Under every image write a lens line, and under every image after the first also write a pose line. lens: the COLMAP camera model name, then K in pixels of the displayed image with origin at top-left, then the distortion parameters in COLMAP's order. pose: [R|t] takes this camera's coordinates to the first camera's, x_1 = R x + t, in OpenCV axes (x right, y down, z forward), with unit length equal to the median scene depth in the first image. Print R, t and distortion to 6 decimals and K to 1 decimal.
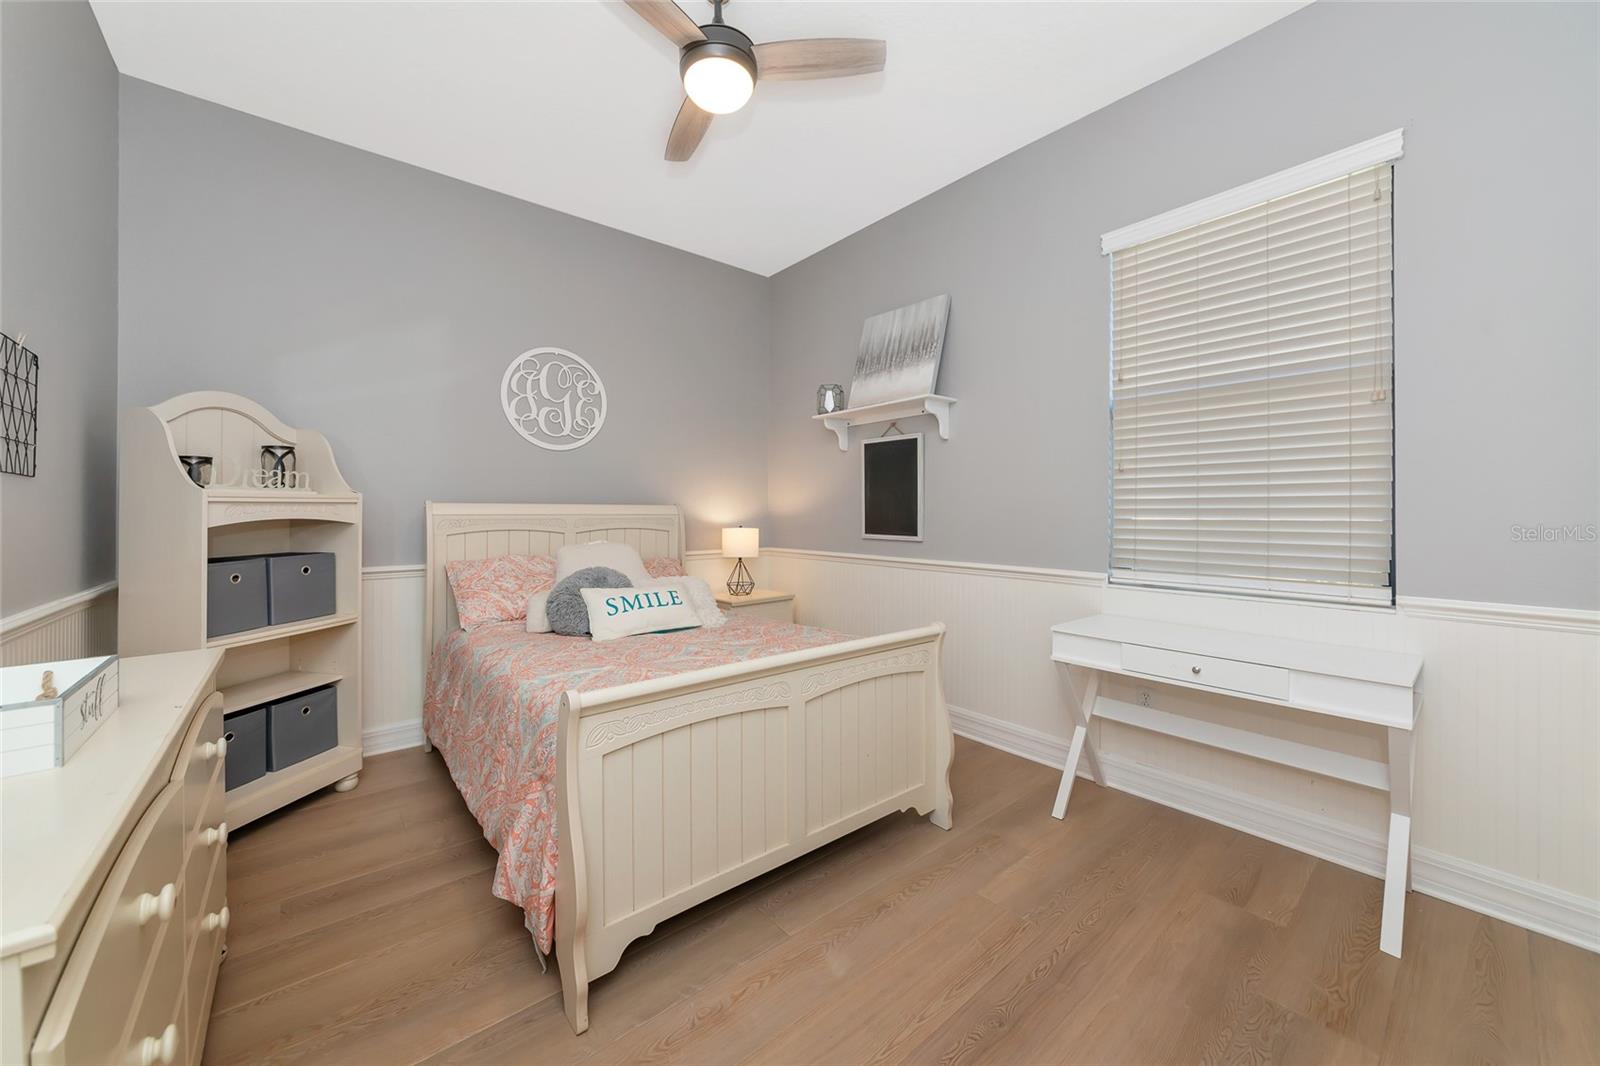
lens RADIAL K [[587.9, 0, 799.1], [0, 587.9, 518.2], [0, 0, 1]] dist [-0.011651, -0.000138]
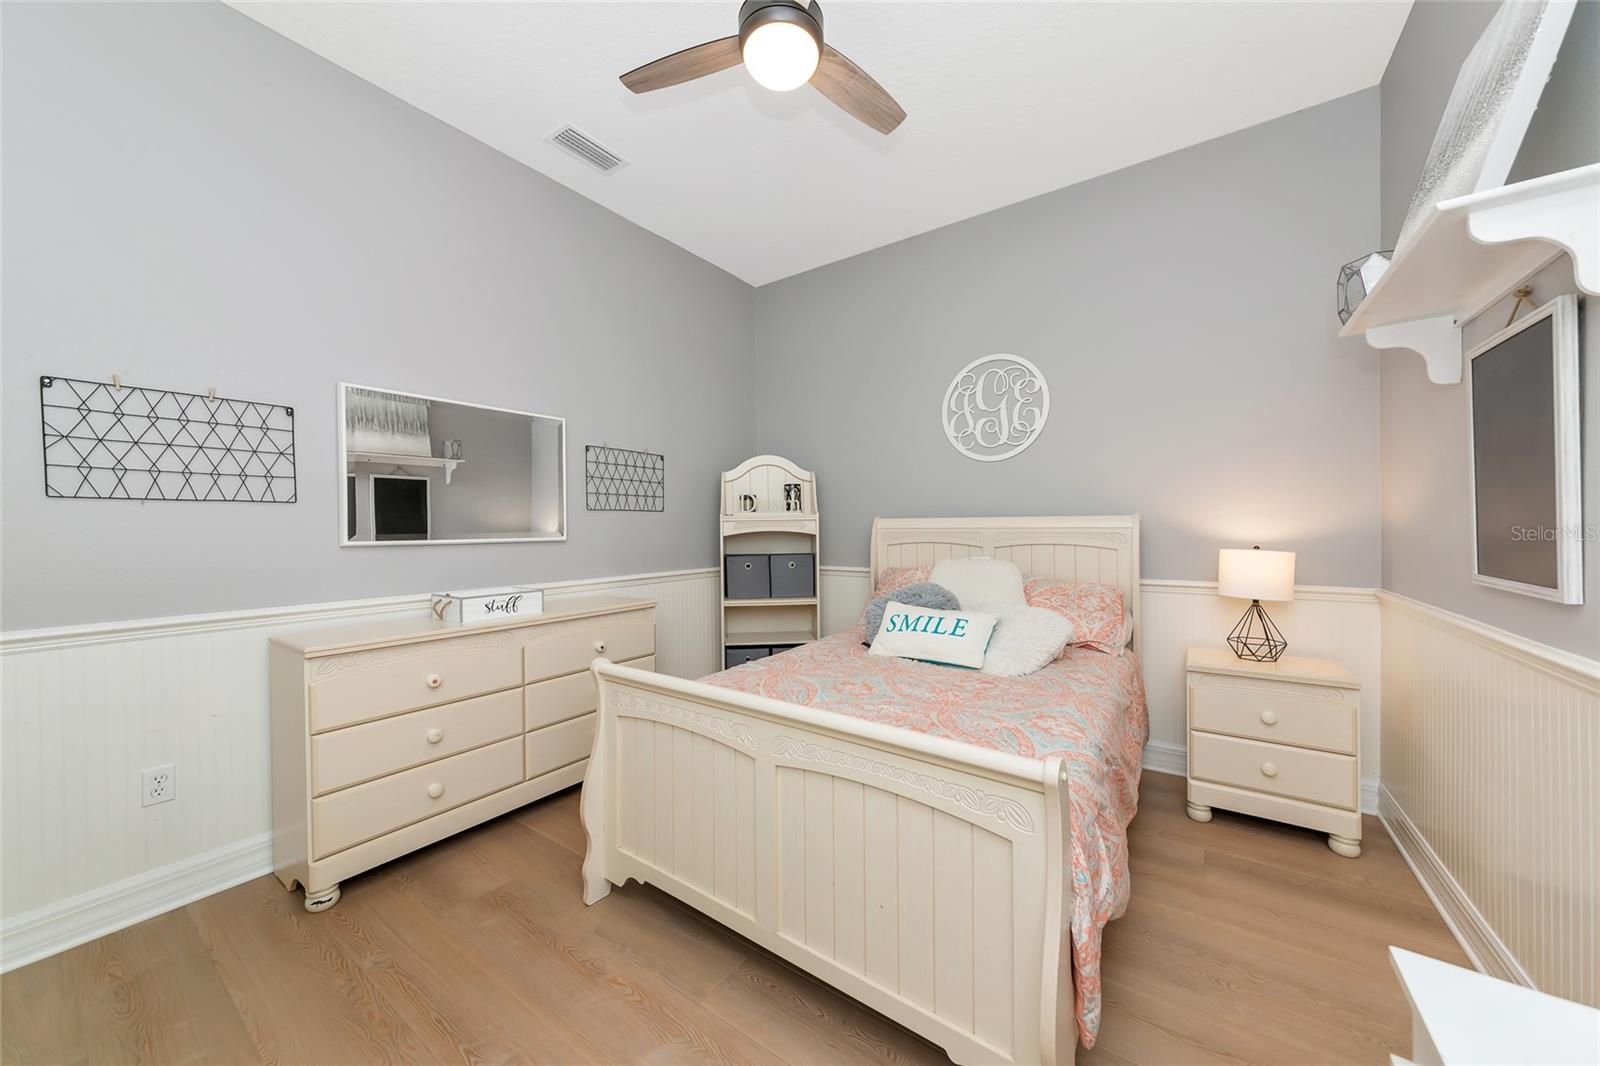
lens RADIAL K [[577.6, 0, 799.1], [0, 577.6, 531.8], [0, 0, 1]] dist [-0.003698, 0.000437]
pose [[0.217989, 0.003932, -0.975943, 0.445841], [-0.005793, 0.999979, 0.002735, -0.001288], [0.975934, 0.005057, 0.218007, 0.494020]]
